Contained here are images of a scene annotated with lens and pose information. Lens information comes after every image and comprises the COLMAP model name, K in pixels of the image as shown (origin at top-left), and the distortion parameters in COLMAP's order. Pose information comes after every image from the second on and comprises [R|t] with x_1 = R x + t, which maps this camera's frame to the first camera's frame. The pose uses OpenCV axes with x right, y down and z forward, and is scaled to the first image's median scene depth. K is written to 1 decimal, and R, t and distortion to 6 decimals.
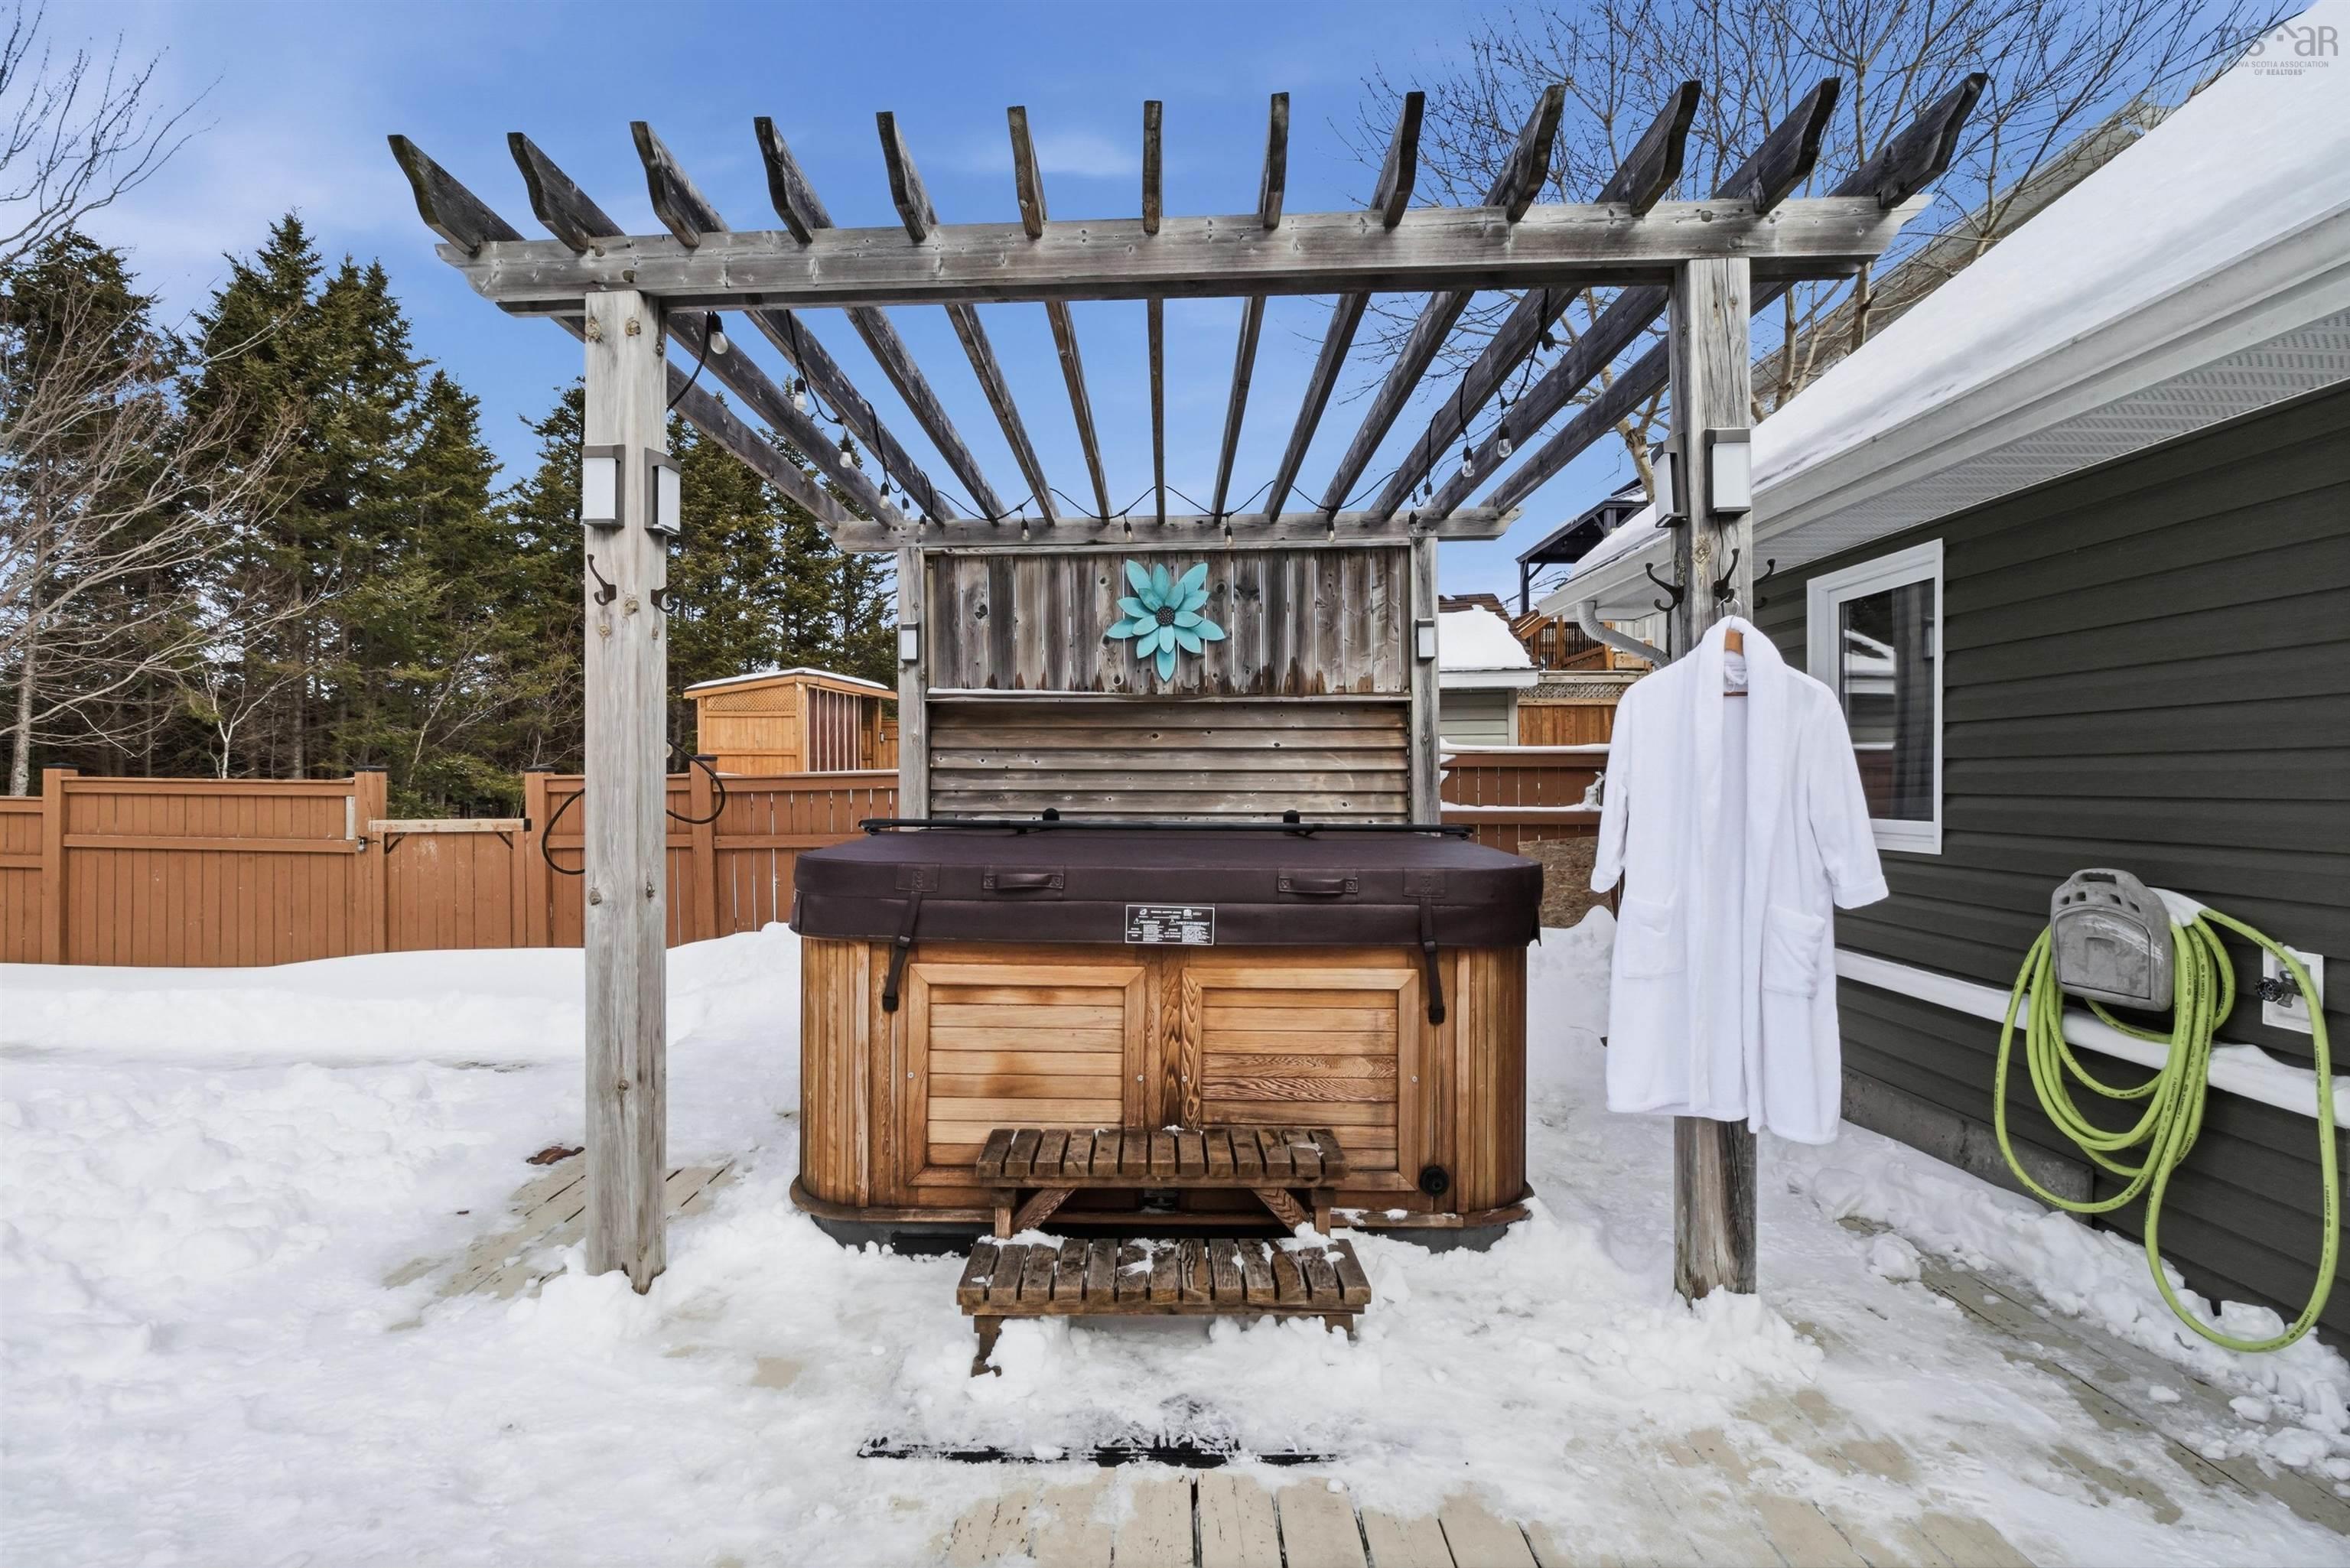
lens RADIAL K [[1095.0, 0, 1165.6], [0, 1095.0, 778.5], [0, 0, 1]] dist [-0.003460, -0.000390]
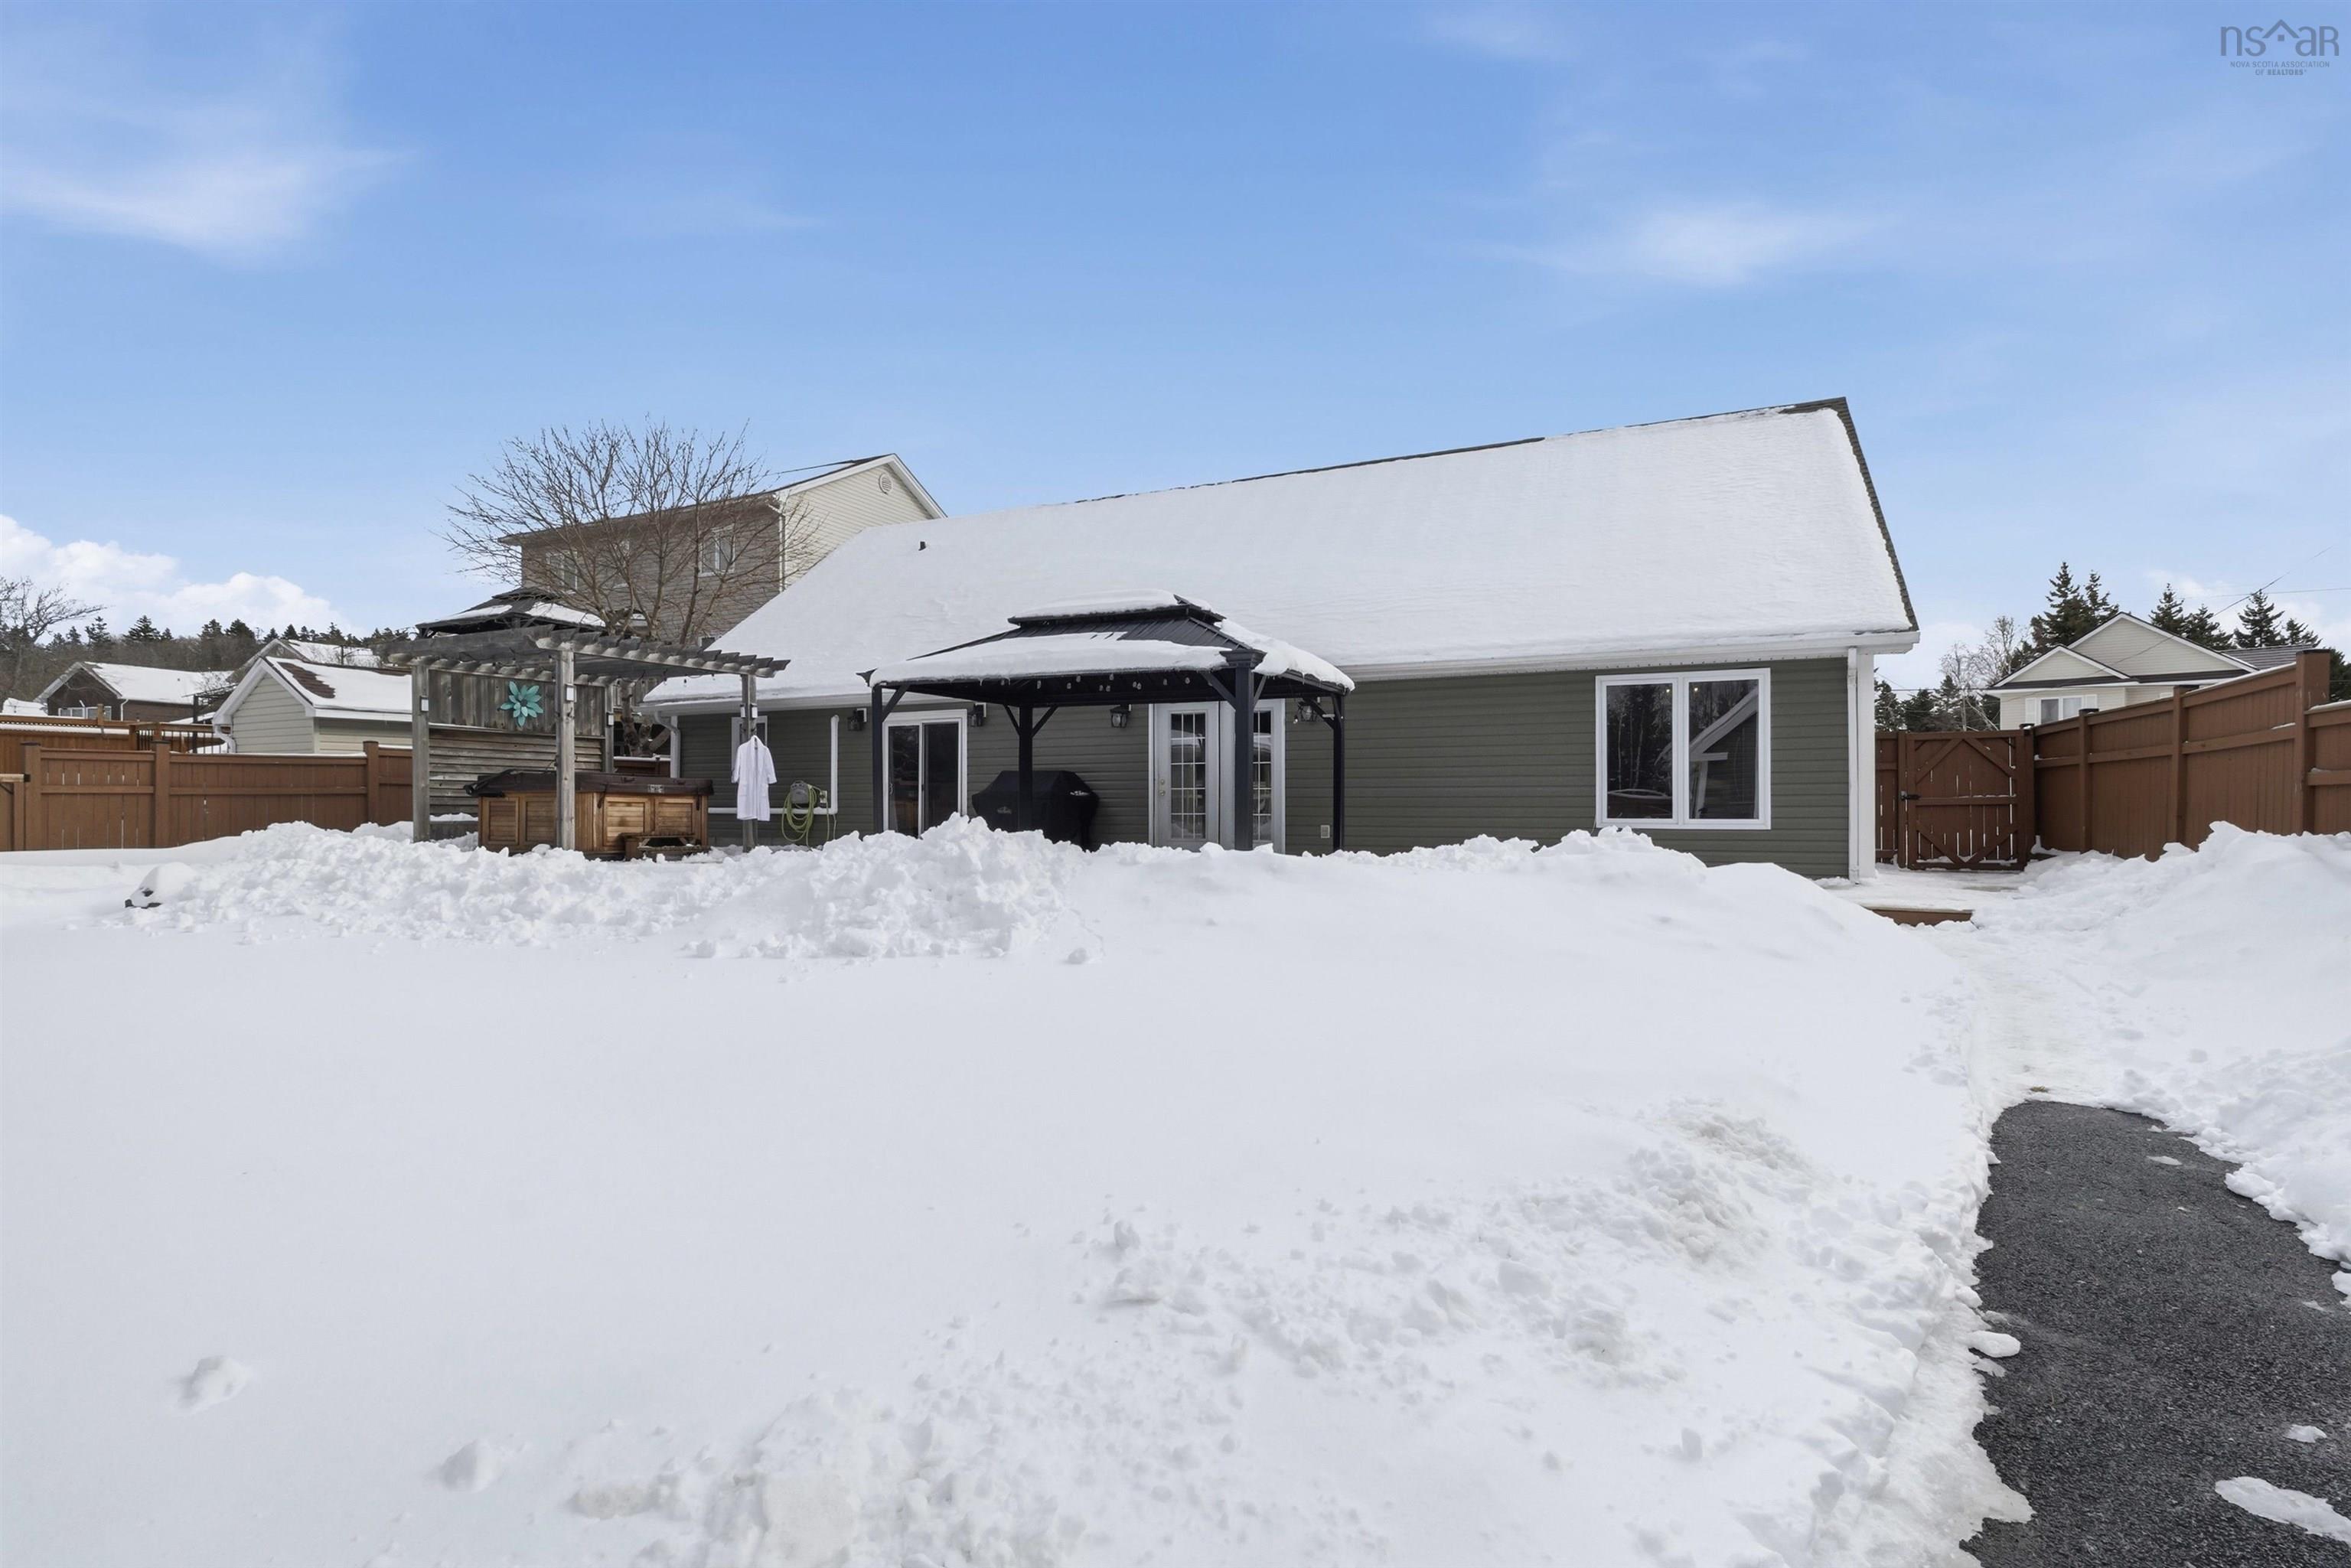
lens RADIAL K [[1023.2, 0, 1172.0], [0, 1023.2, 792.5], [0, 0, 1]] dist [-0.001174, -0.000102]
pose [[0.402367, 0.011117, 0.915411, -3.153498], [-0.001703, 0.999934, -0.011395, 0.193290], [-0.915477, 0.003026, 0.402359, -2.850927]]
